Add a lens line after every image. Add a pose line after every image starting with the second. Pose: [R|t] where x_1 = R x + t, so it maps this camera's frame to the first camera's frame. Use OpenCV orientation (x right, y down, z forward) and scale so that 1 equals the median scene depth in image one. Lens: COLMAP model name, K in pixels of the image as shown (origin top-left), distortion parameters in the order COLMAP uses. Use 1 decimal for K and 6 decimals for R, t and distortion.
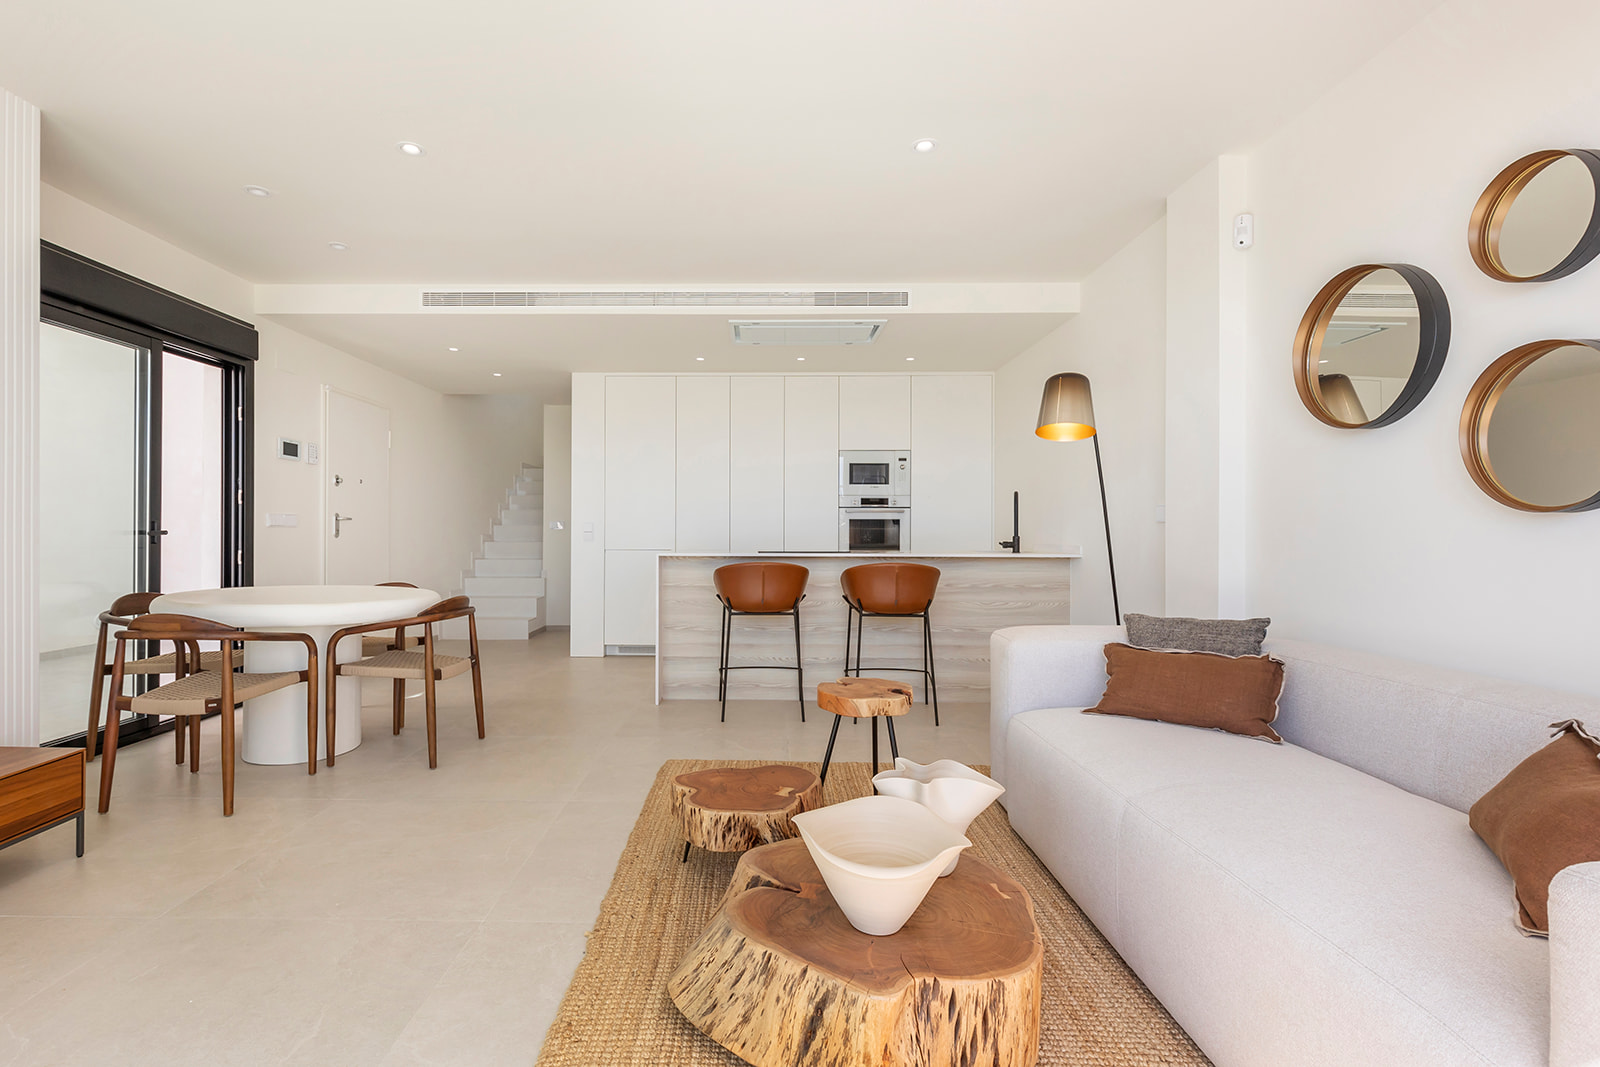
lens RADIAL K [[743.8, 0, 736.6], [0, 743.8, 522.6], [0, 0, 1]] dist [0.004380, 0.000173]
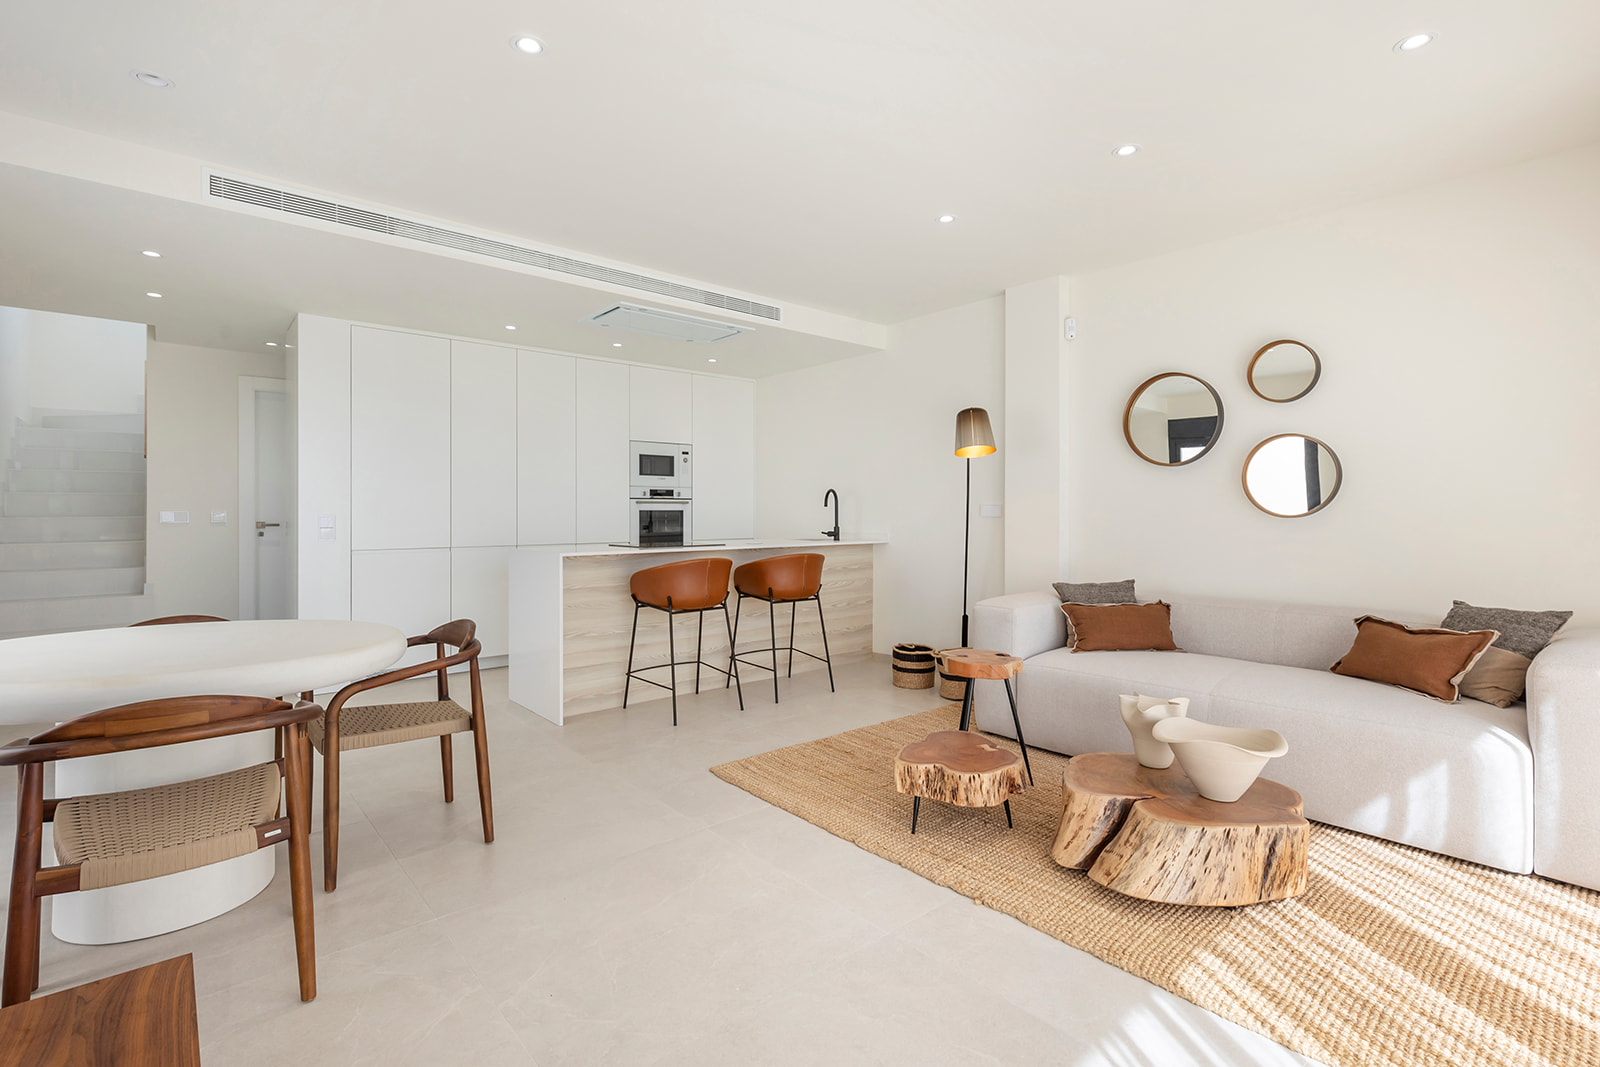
lens RADIAL K [[745.1, 0, 803.9], [0, 745.1, 513.3], [0, 0, 1]] dist [0.000066, 0.000001]
pose [[0.735856, -0.005394, 0.677116, -0.612355], [-0.003180, 0.999930, 0.011422, -0.021636], [-0.677130, -0.010558, 0.735787, 0.194979]]
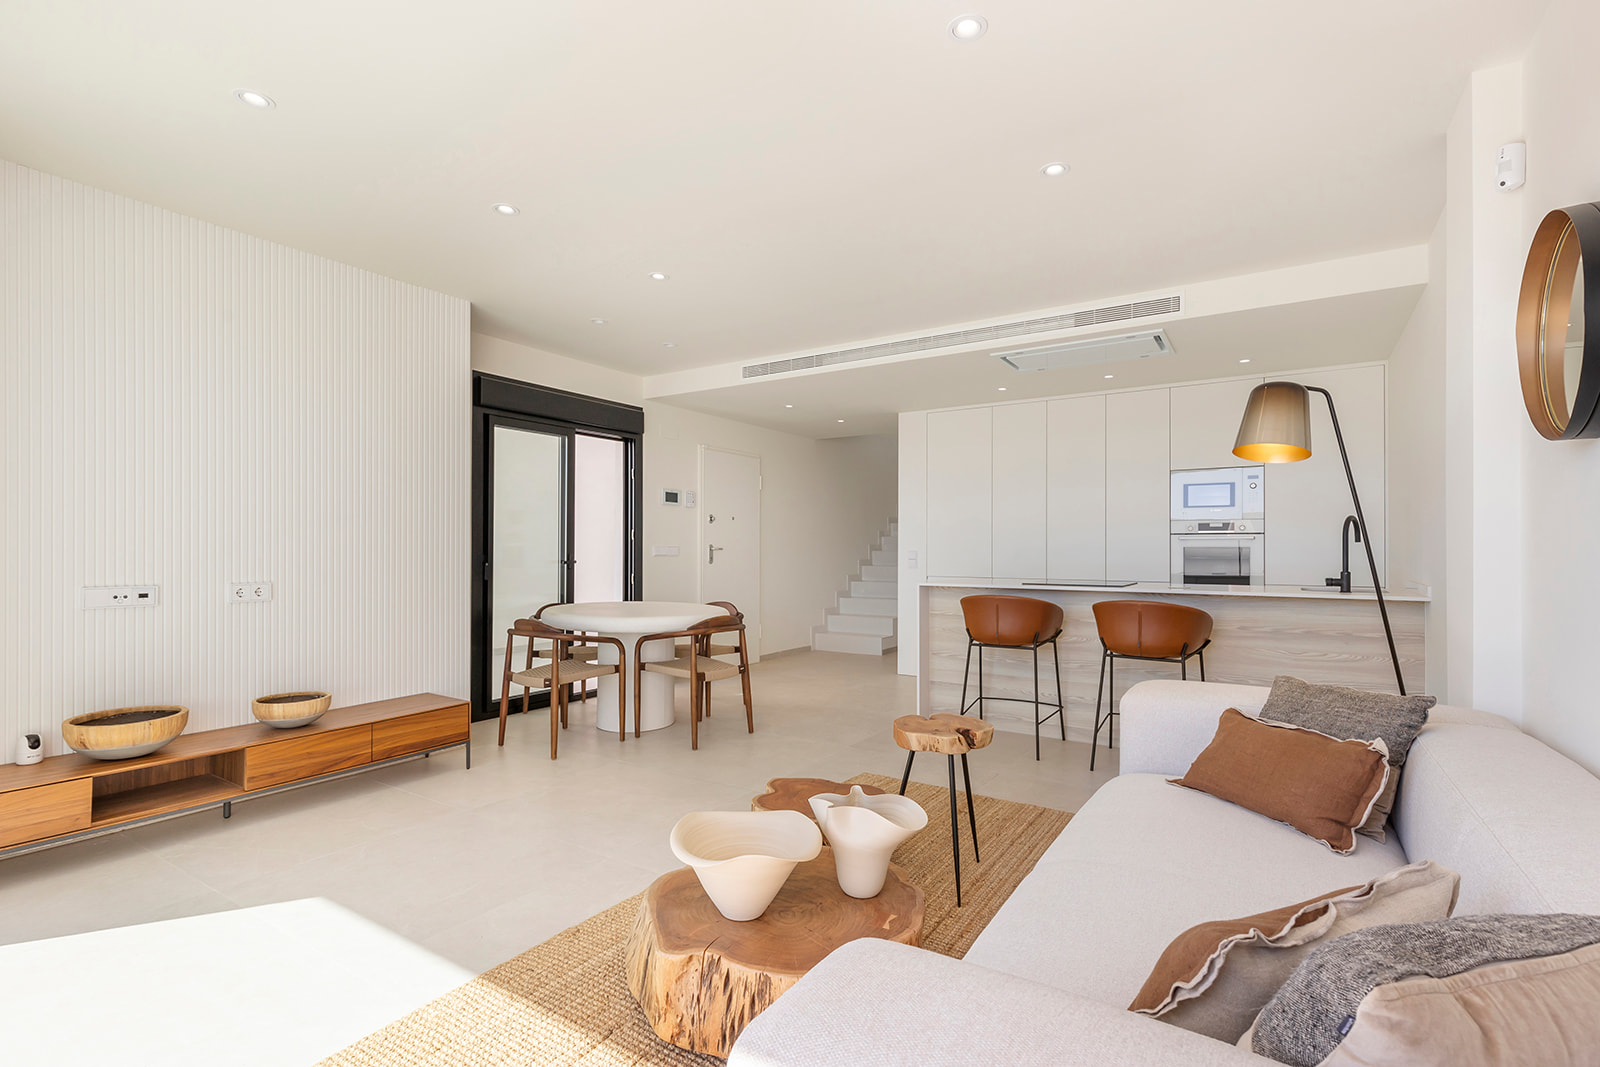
lens RADIAL K [[735.0, 0, 800.0], [0, 735.0, 533.5], [0, 0, 1]] dist [0.010353, 0.000077]
pose [[0.851937, -0.012600, -0.523493, 0.375317], [0.006770, 0.999892, -0.013048, -0.021210], [0.523601, 0.007572, 0.851930, 0.016410]]
